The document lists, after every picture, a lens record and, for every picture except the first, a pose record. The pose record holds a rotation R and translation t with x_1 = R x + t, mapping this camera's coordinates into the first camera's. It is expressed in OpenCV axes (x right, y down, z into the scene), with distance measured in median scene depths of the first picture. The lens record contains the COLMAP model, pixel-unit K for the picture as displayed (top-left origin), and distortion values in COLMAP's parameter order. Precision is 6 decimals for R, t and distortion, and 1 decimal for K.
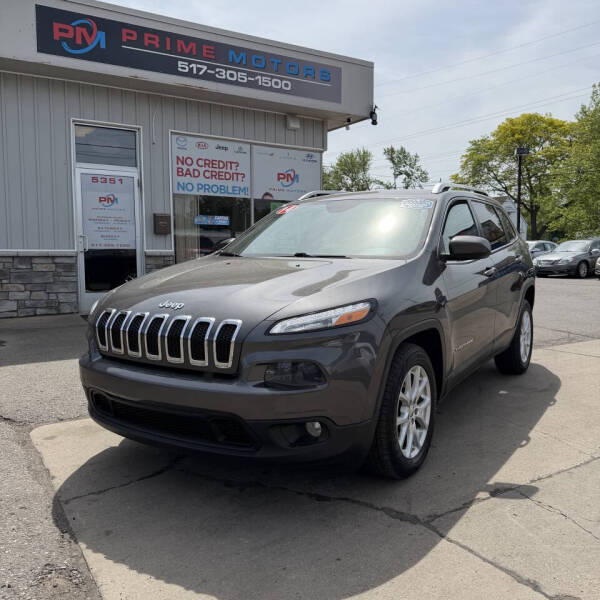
lens RADIAL K [[562.9, 0, 296.3], [0, 562.9, 301.5], [0, 0, 1]] dist [0.114248, -0.210078]
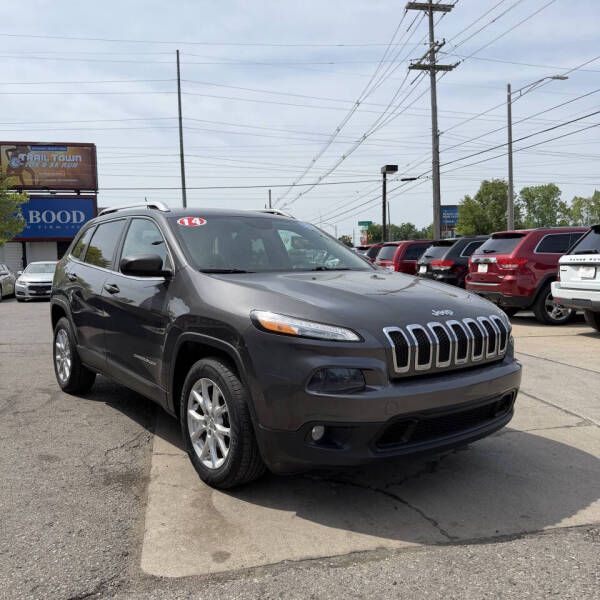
lens RADIAL K [[567.9, 0, 300.0], [0, 567.9, 300.0], [0, 0, 1]] dist [0.033186, -0.046468]
pose [[0.329096, -0.065917, 0.941993, -0.382737], [0.108077, 0.993635, 0.031773, -0.023438], [-0.938091, 0.091352, 0.334125, 0.259616]]
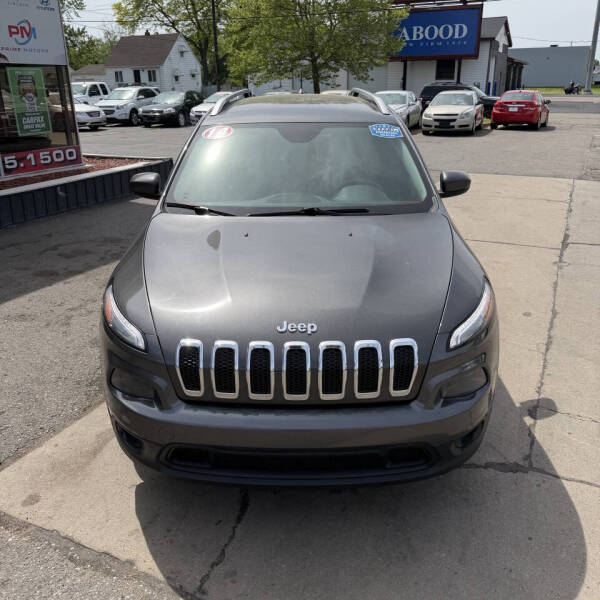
lens RADIAL K [[567.9, 0, 300.0], [0, 567.9, 300.0], [0, 0, 1]] dist [0.033186, -0.046468]
pose [[0.842086, -0.200091, 0.500855, -0.175743], [0.061216, 0.958094, 0.279835, -0.072870], [-0.535859, -0.204984, 0.819046, 0.104846]]
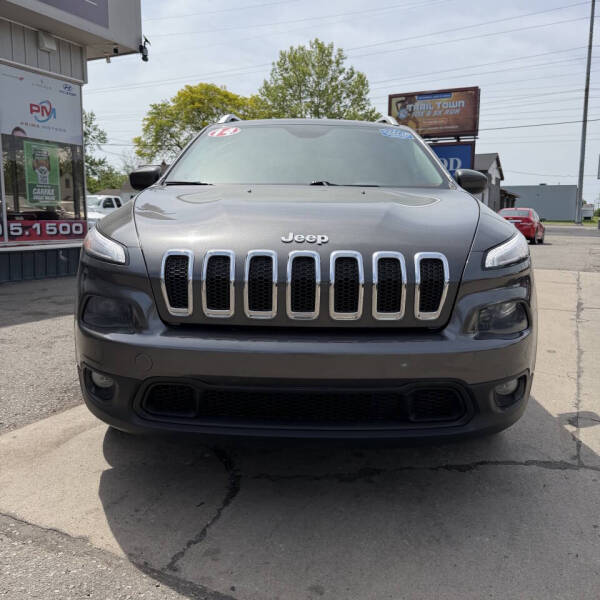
lens RADIAL K [[567.9, 0, 300.0], [0, 567.9, 300.0], [0, 0, 1]] dist [0.033186, -0.046468]
pose [[0.845786, -0.069249, 0.529008, -0.170985], [0.040213, 0.996995, 0.066217, 0.010192], [-0.532004, -0.034733, 0.846029, 0.125174]]
